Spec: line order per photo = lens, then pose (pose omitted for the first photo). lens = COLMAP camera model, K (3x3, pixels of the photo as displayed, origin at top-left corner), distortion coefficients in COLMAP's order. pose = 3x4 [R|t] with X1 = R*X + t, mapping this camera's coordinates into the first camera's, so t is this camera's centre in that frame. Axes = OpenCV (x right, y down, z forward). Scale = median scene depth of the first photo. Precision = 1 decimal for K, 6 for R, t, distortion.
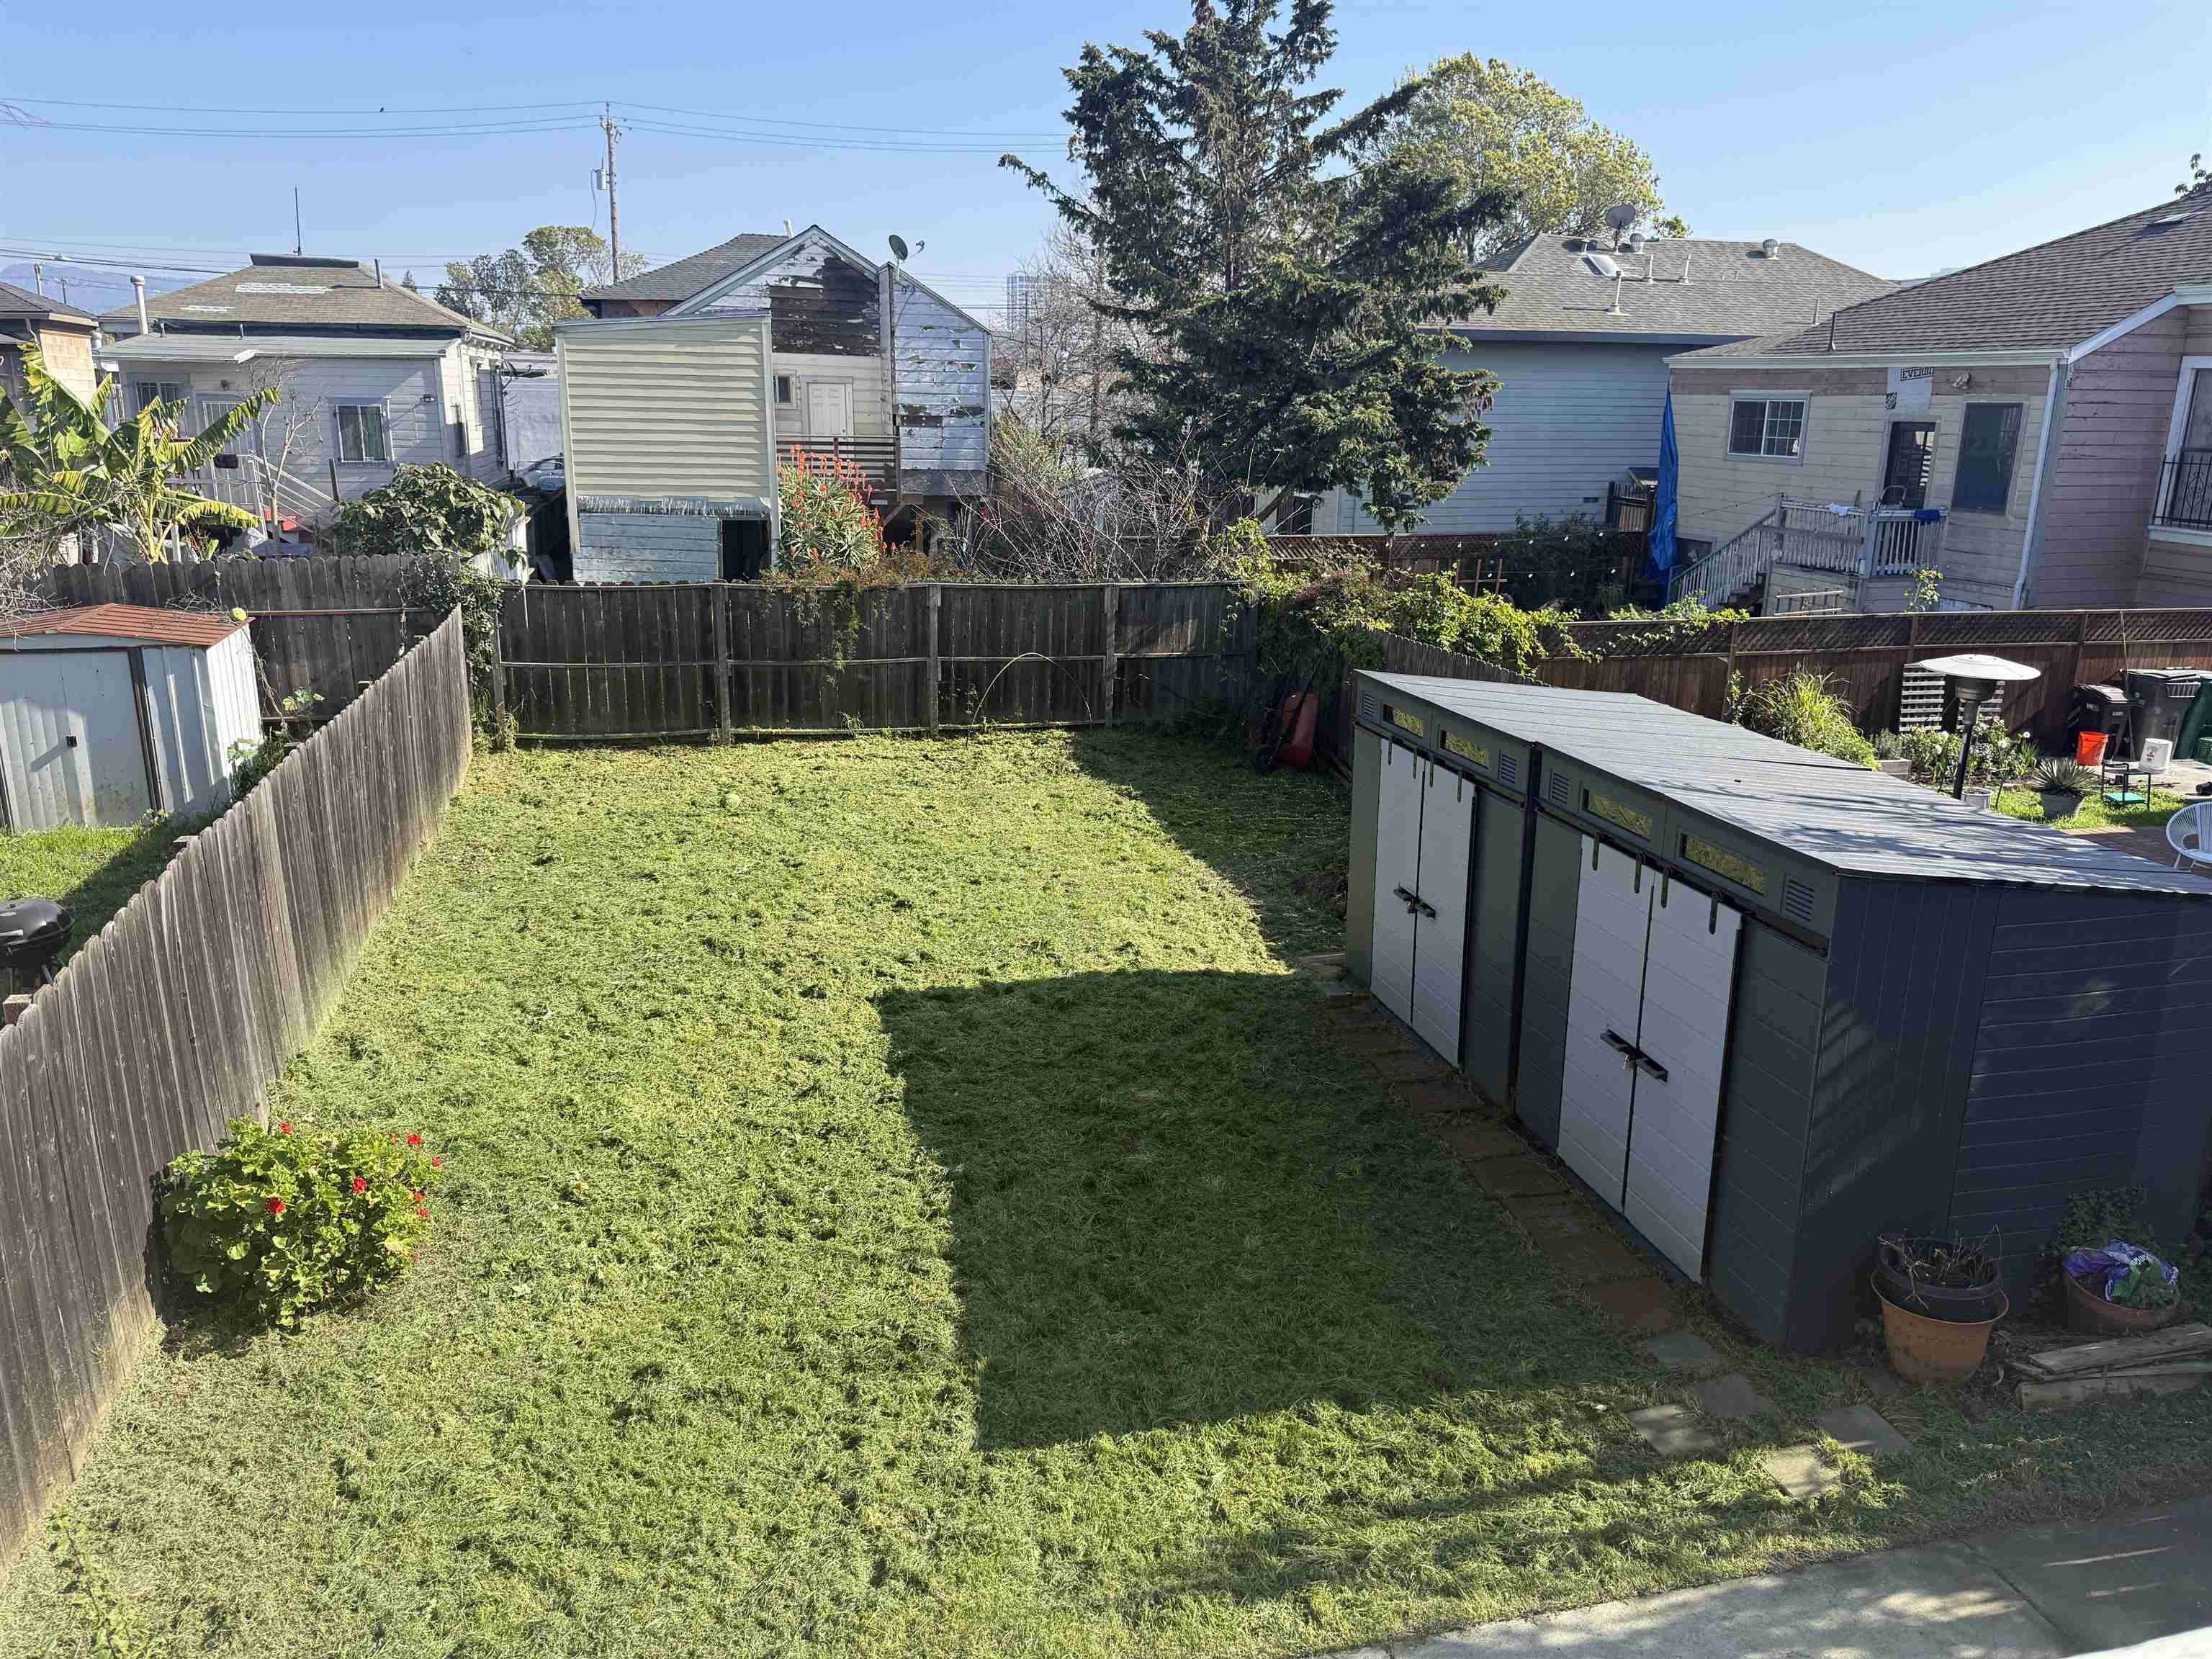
lens RADIAL K [[1573.5, 0, 1113.1], [0, 1573.5, 809.2], [0, 0, 1]] dist [0.069976, -0.068941]
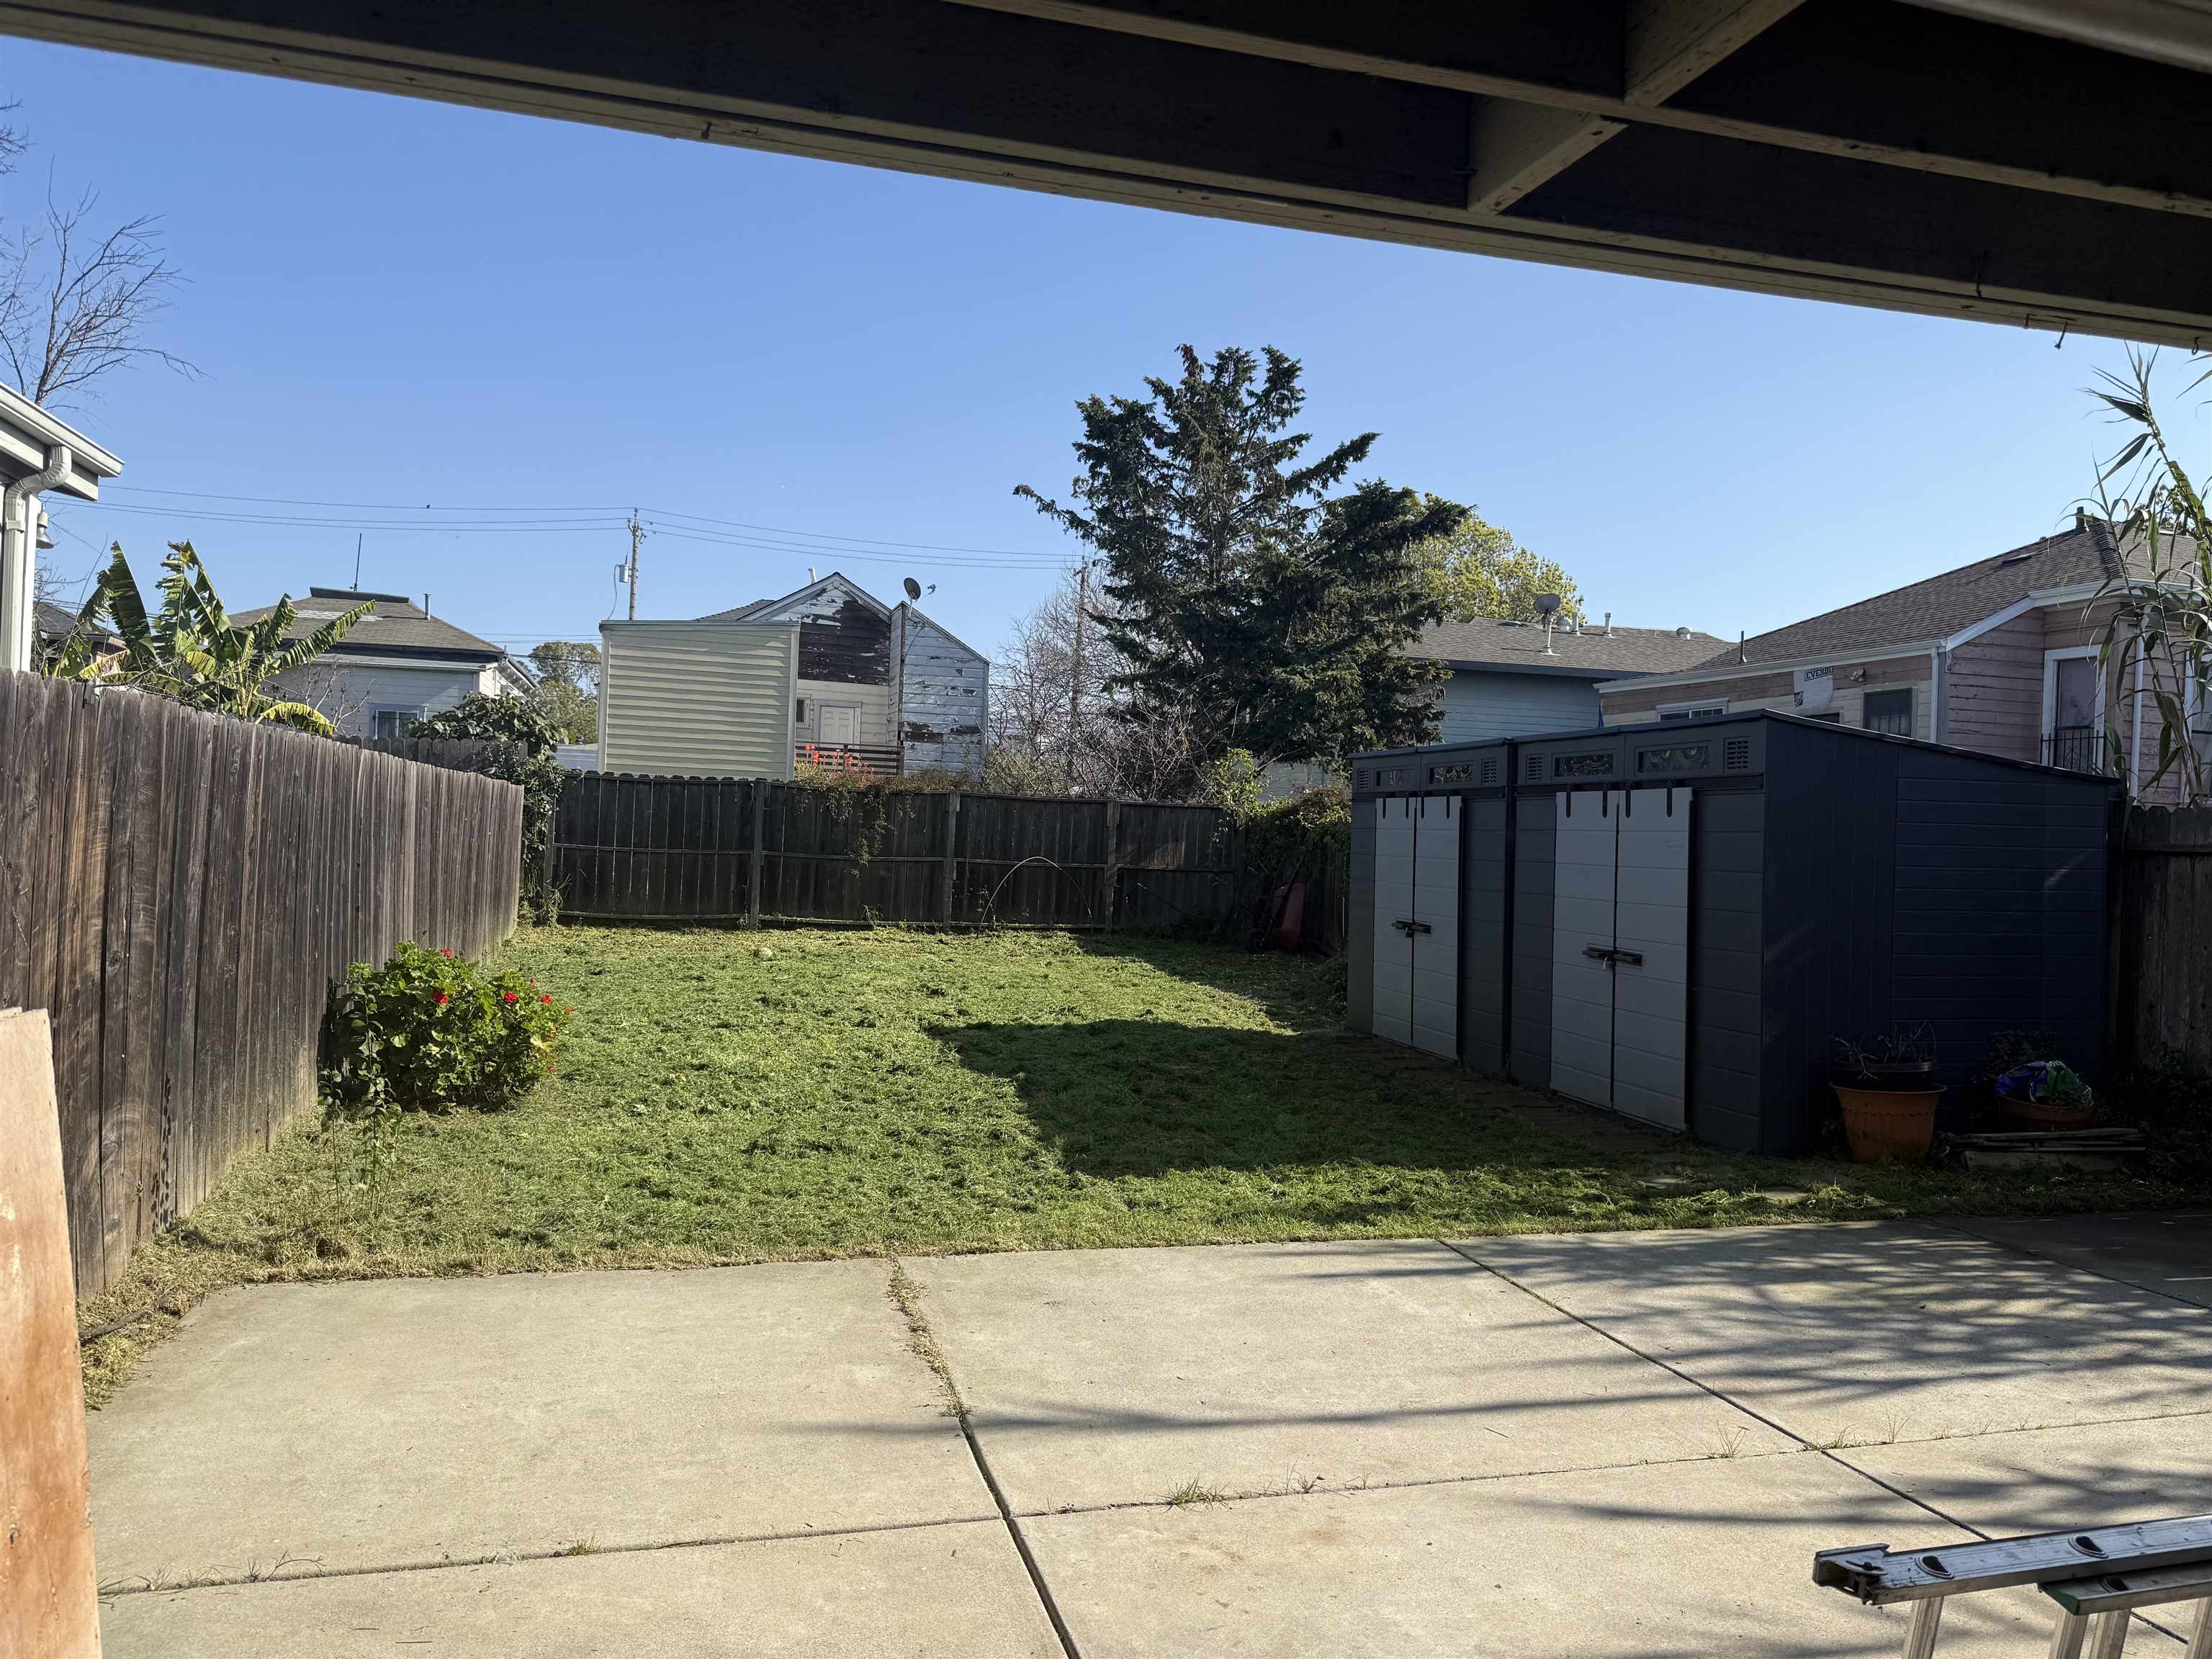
lens RADIAL K [[1573.5, 0, 1114.2], [0, 1573.5, 814.3], [0, 0, 1]] dist [0.069976, -0.068941]
pose [[0.999385, 0.023490, 0.026049, -0.027572], [-0.015565, 0.962508, -0.270806, 0.154363], [-0.031433, 0.270234, 0.962281, -0.052621]]
